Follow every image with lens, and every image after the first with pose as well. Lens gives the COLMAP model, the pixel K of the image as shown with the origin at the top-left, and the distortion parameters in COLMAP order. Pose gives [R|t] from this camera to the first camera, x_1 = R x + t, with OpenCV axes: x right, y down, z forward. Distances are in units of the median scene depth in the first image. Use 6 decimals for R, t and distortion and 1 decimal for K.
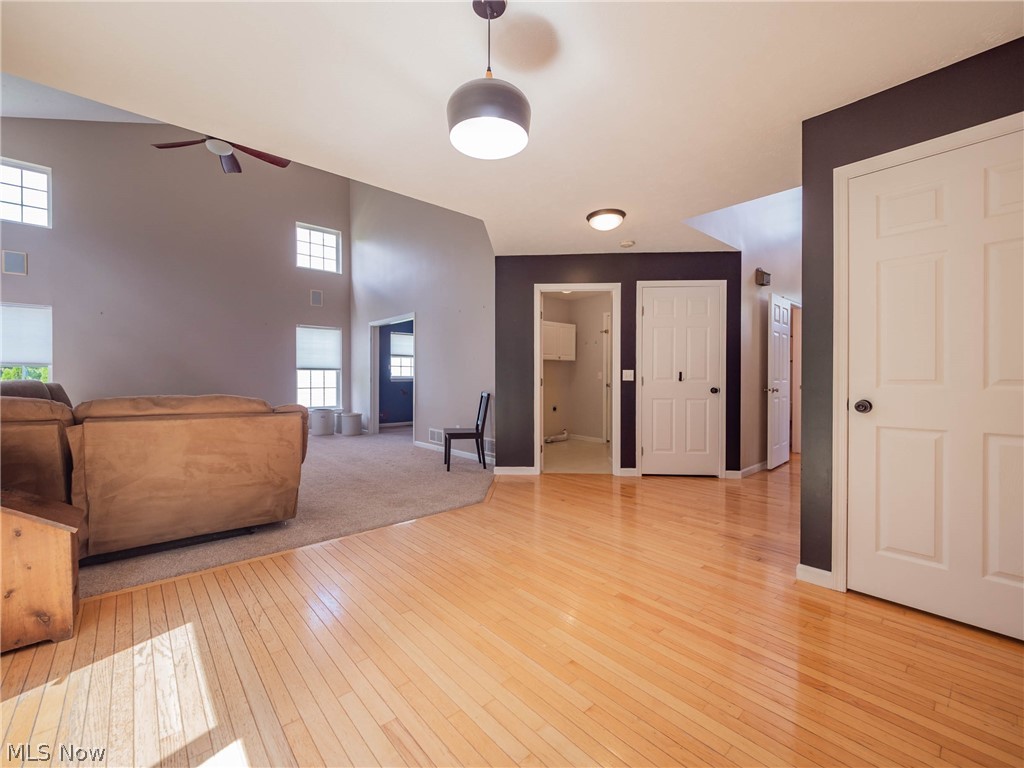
lens RADIAL K [[433.0, 0, 513.0], [0, 433.0, 380.3], [0, 0, 1]] dist [-0.001366, -0.000362]
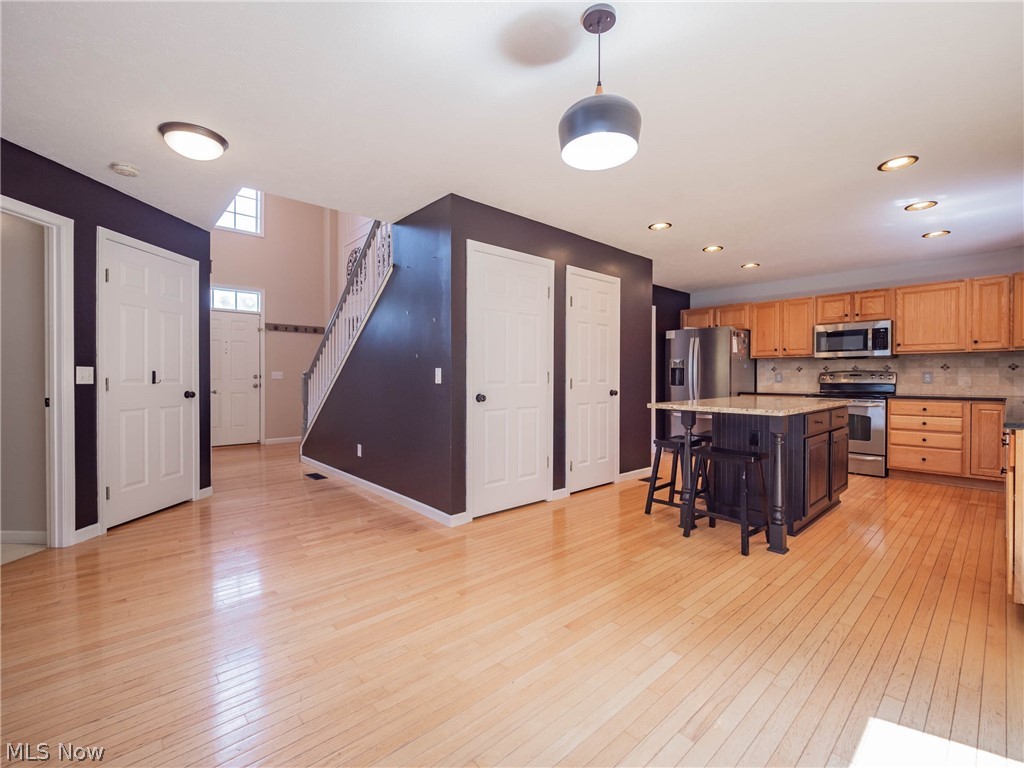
lens RADIAL K [[449.0, 0, 511.3], [0, 449.0, 380.4], [0, 0, 1]] dist [-0.004148, -0.000581]
pose [[-0.011972, -0.008102, 0.999896, -0.461280], [0.003433, 0.999961, 0.008143, -0.009482], [-0.999922, 0.003530, -0.011944, 0.503539]]
